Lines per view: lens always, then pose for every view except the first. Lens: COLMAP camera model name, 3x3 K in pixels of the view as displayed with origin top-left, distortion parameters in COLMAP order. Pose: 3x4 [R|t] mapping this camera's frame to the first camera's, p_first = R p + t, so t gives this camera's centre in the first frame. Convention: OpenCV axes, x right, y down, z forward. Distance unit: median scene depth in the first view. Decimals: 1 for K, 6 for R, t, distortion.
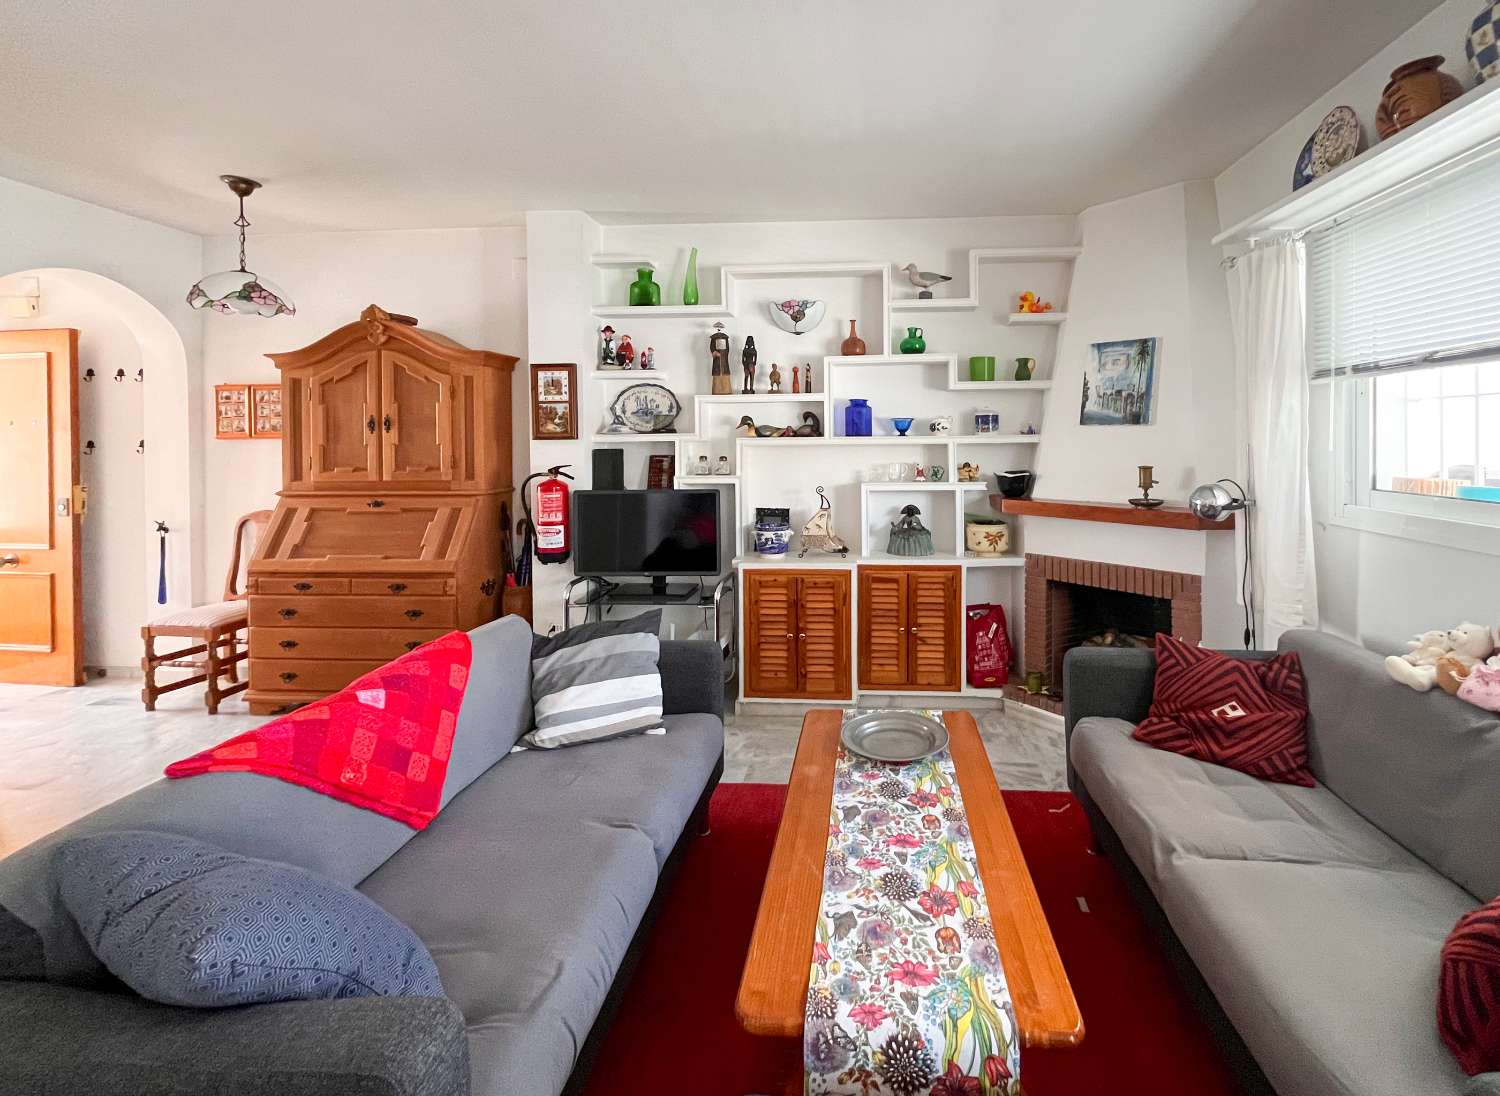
lens RADIAL K [[645.9, 0, 842.9], [0, 645.9, 443.5], [0, 0, 1]] dist [-0.001294, -0.000112]
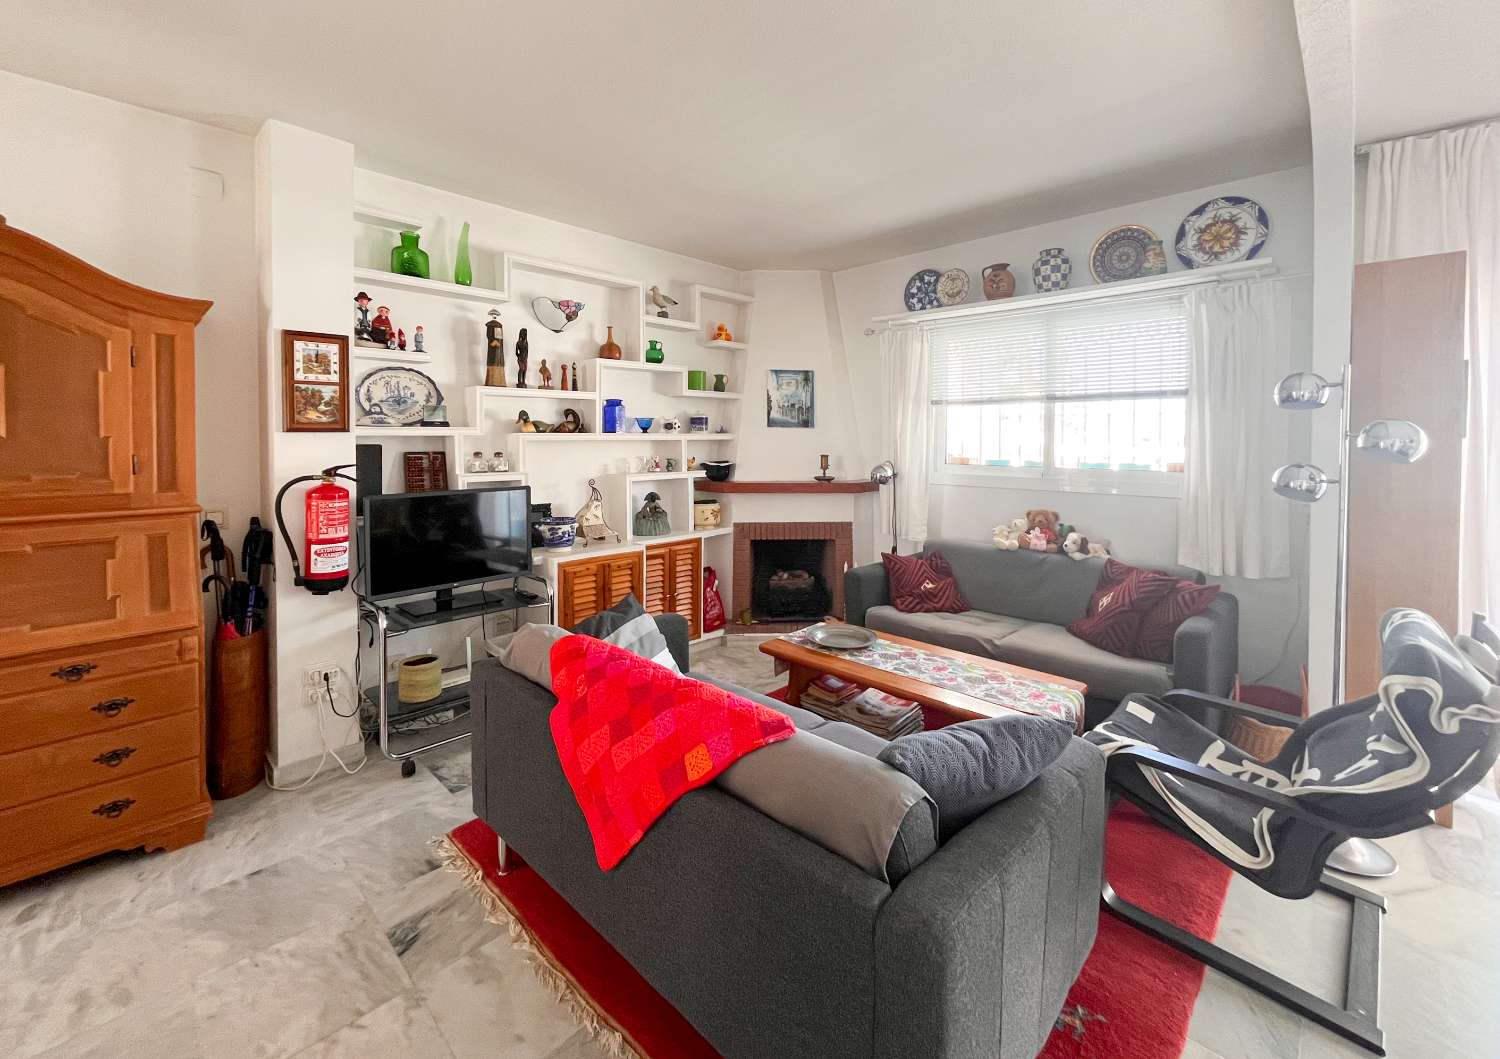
lens RADIAL K [[631.4, 0, 745.3], [0, 631.4, 447.1], [0, 0, 1]] dist [0.000084, -0.000028]
pose [[0.662637, -0.003801, 0.748931, -0.656115], [-0.000341, 0.999985, 0.005377, 0.007319], [-0.748941, -0.003819, 0.662626, 0.121123]]
